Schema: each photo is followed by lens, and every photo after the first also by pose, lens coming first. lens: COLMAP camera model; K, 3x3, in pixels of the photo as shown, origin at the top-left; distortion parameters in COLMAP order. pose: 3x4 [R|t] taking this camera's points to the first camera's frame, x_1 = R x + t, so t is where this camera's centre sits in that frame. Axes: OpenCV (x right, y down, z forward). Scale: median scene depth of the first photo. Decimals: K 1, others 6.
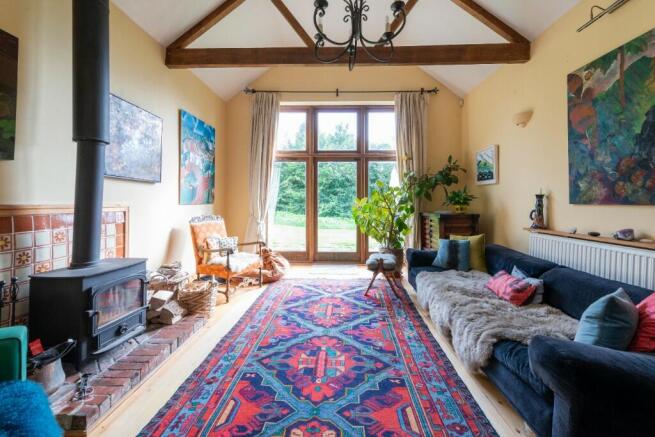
lens RADIAL K [[261.7, 0, 335.1], [0, 261.7, 207.8], [0, 0, 1]] dist [0.001288, 0.000027]
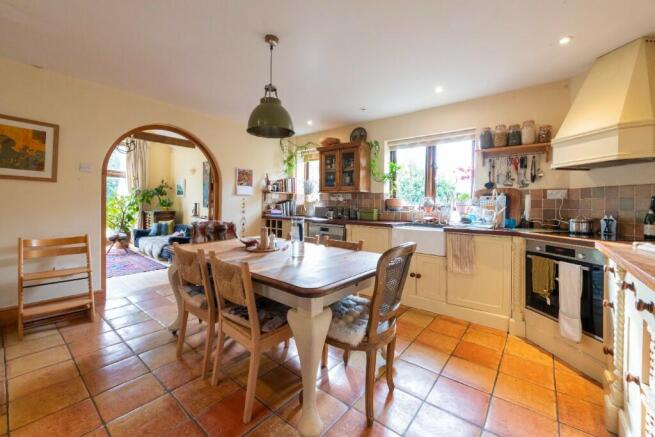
lens RADIAL K [[261.7, 0, 335.6], [0, 261.7, 202.9], [0, 0, 1]] dist [0.001288, 0.000027]
pose [[0.598576, 0.011570, 0.800982, -0.336873], [-0.003274, 0.999923, -0.011997, -0.019039], [-0.801059, 0.004559, 0.598568, -1.185448]]
